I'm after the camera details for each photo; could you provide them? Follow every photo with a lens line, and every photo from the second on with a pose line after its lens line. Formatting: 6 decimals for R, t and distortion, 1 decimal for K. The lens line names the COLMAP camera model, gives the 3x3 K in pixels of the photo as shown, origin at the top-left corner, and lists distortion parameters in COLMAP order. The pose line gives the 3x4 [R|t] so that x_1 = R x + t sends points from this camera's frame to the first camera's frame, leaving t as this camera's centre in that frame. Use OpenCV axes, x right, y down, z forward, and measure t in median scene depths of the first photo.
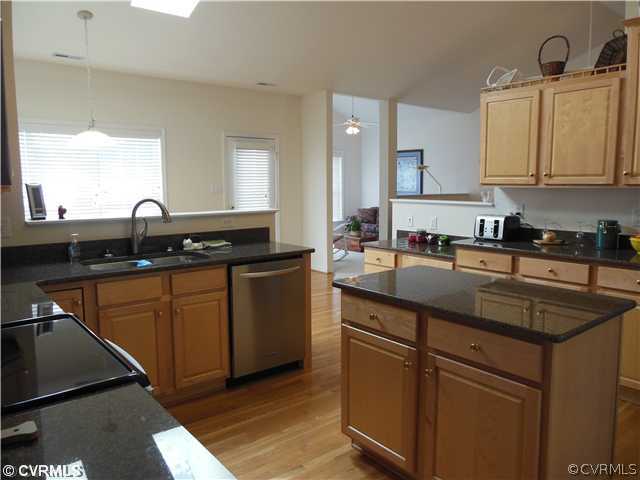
lens RADIAL K [[481.6, 0, 320.0], [0, 481.6, 240.0], [0, 0, 1]] dist [0.002738, 0.001099]
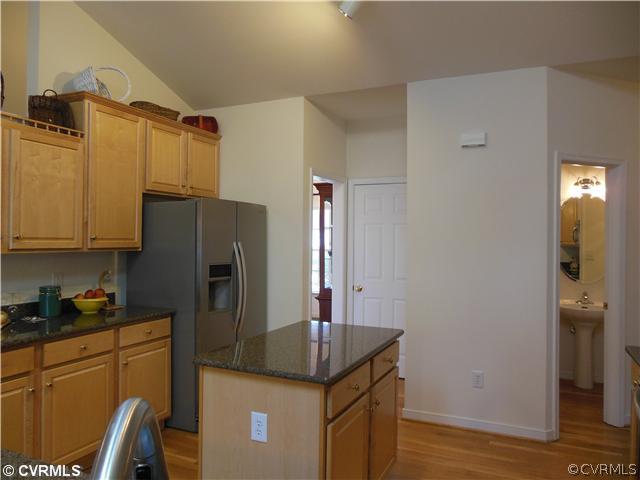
lens RADIAL K [[481.6, 0, 320.0], [0, 481.6, 240.0], [0, 0, 1]] dist [0.002738, 0.001099]
pose [[-0.444895, -0.010098, 0.895526, -0.493775], [0.085684, 0.994869, 0.053785, -0.140869], [-0.891475, 0.100662, -0.441747, 0.976326]]
